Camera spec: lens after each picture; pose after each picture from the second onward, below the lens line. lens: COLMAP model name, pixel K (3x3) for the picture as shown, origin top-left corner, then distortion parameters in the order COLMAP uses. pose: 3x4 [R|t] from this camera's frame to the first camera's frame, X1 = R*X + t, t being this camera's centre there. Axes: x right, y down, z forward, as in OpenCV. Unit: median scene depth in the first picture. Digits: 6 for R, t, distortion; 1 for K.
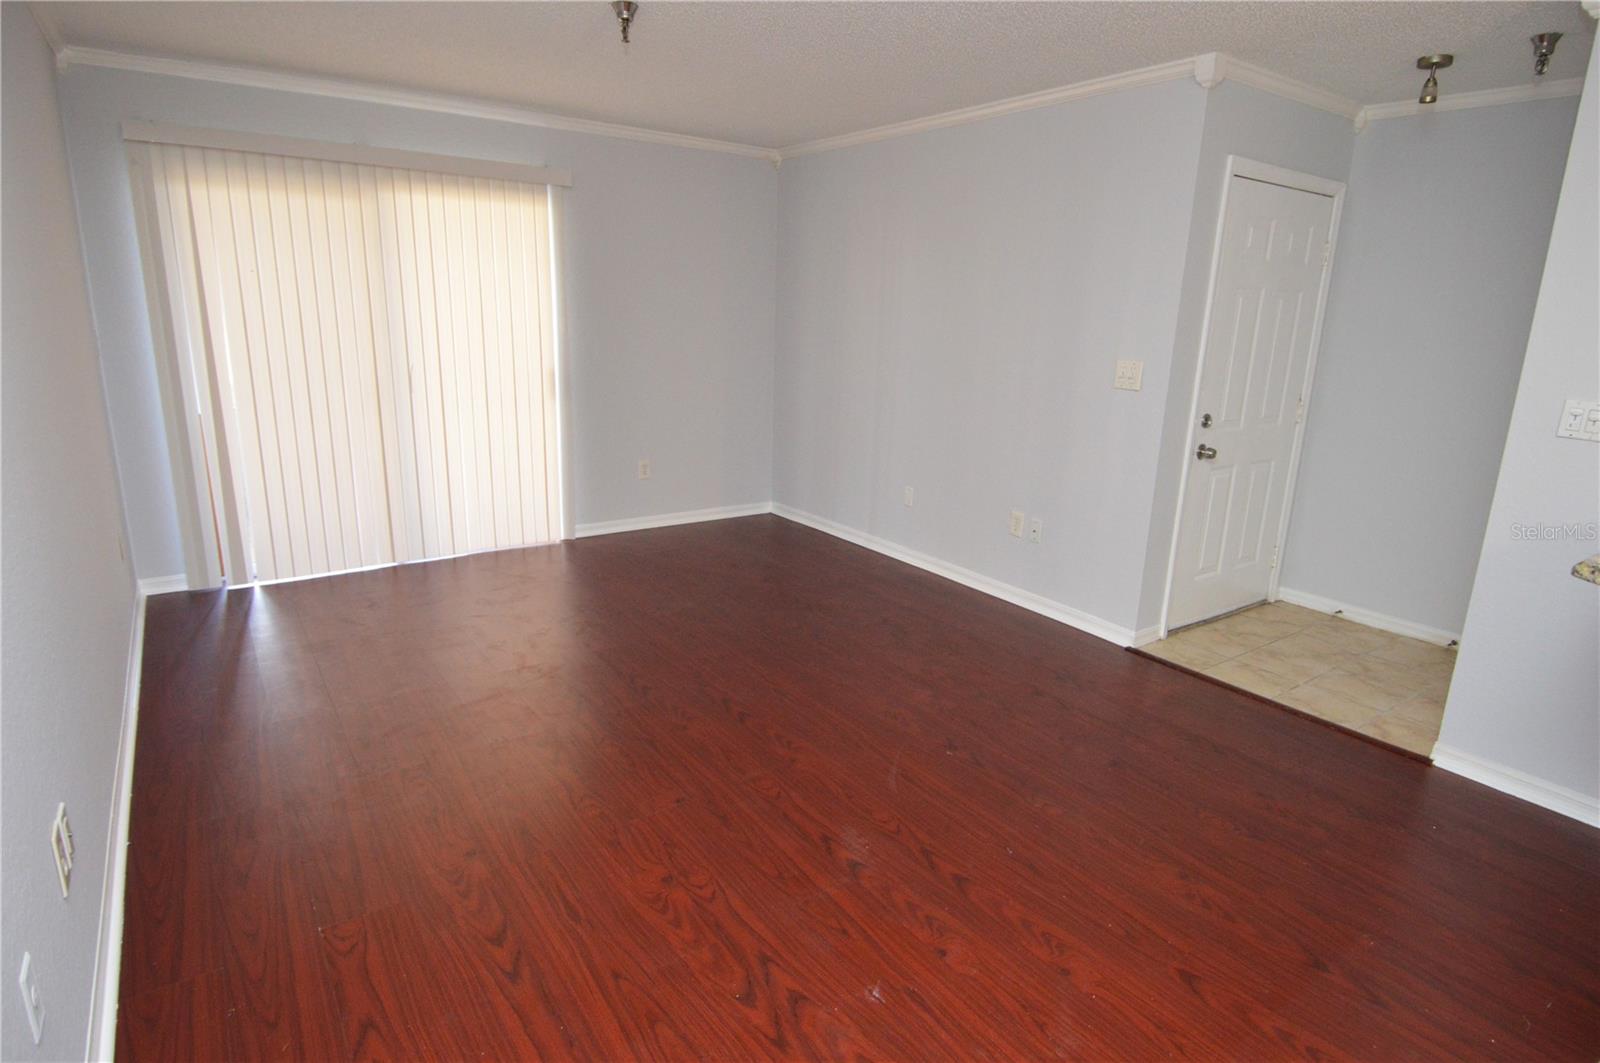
lens RADIAL K [[850.3, 0, 811.5], [0, 850.3, 521.2], [0, 0, 1]] dist [0.014615, -0.025721]
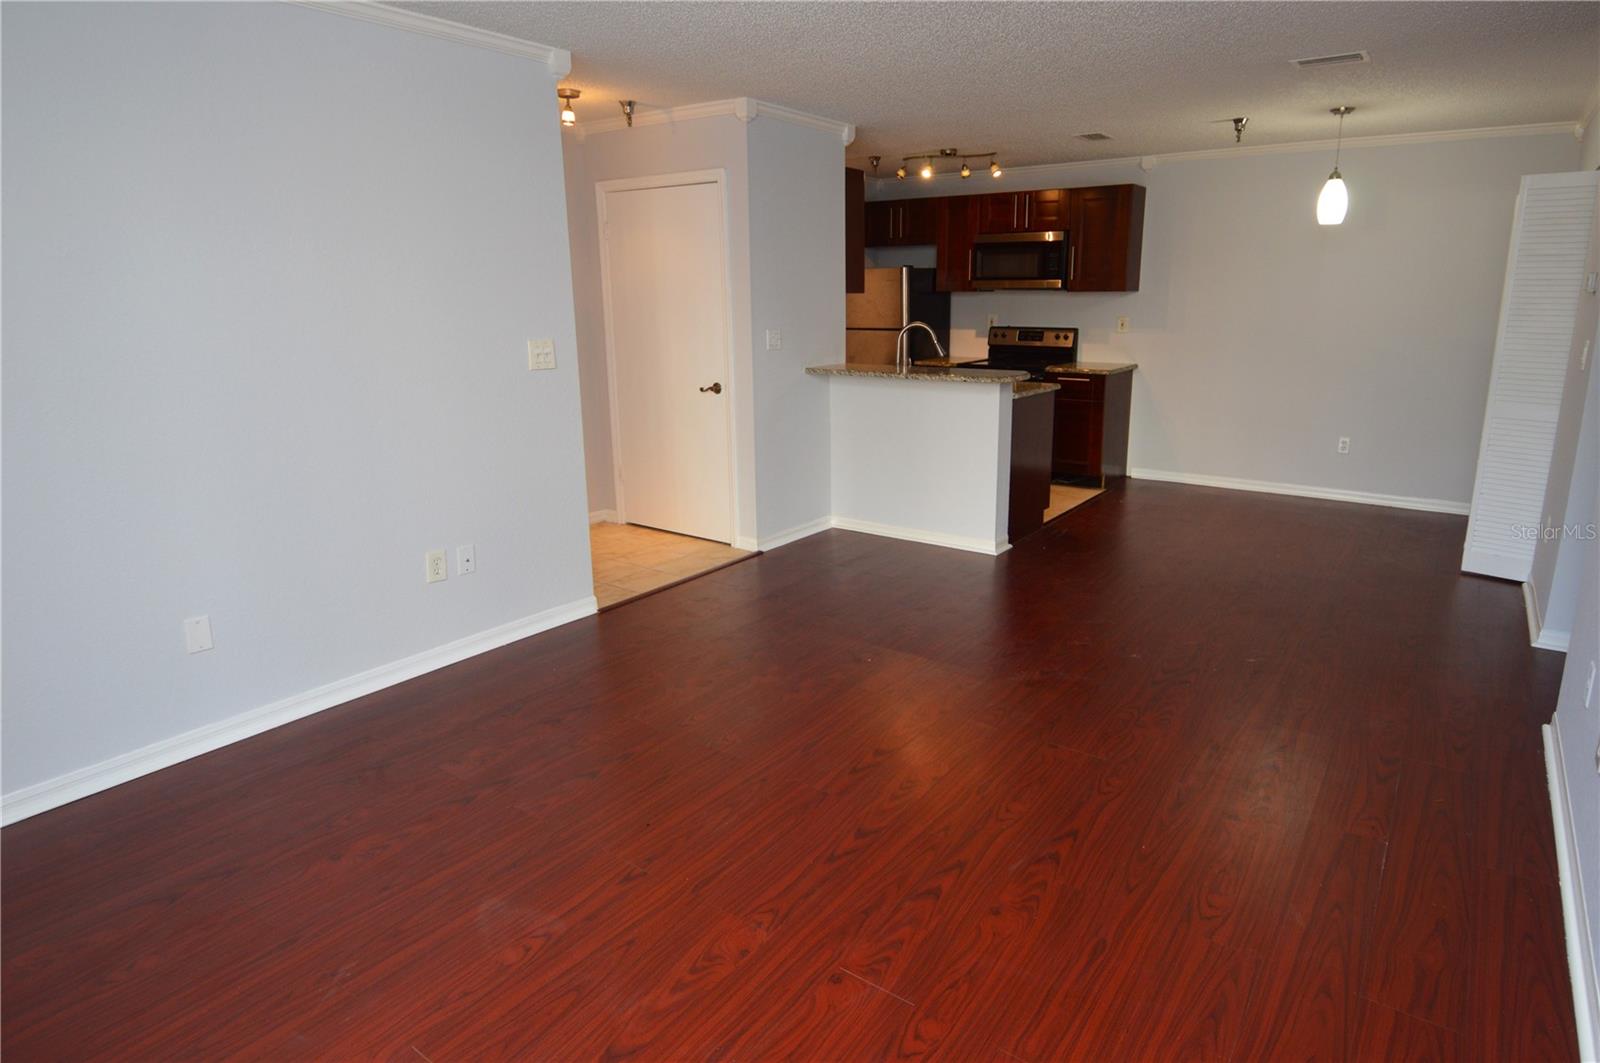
lens RADIAL K [[894.8, 0, 853.4], [0, 894.8, 491.2], [0, 0, 1]] dist [0.012589, -0.001384]
pose [[-0.336197, -0.236622, 0.911582, -0.656436], [0.221130, 0.921031, 0.320629, -0.253294], [-0.915464, 0.309372, -0.257324, 0.901165]]
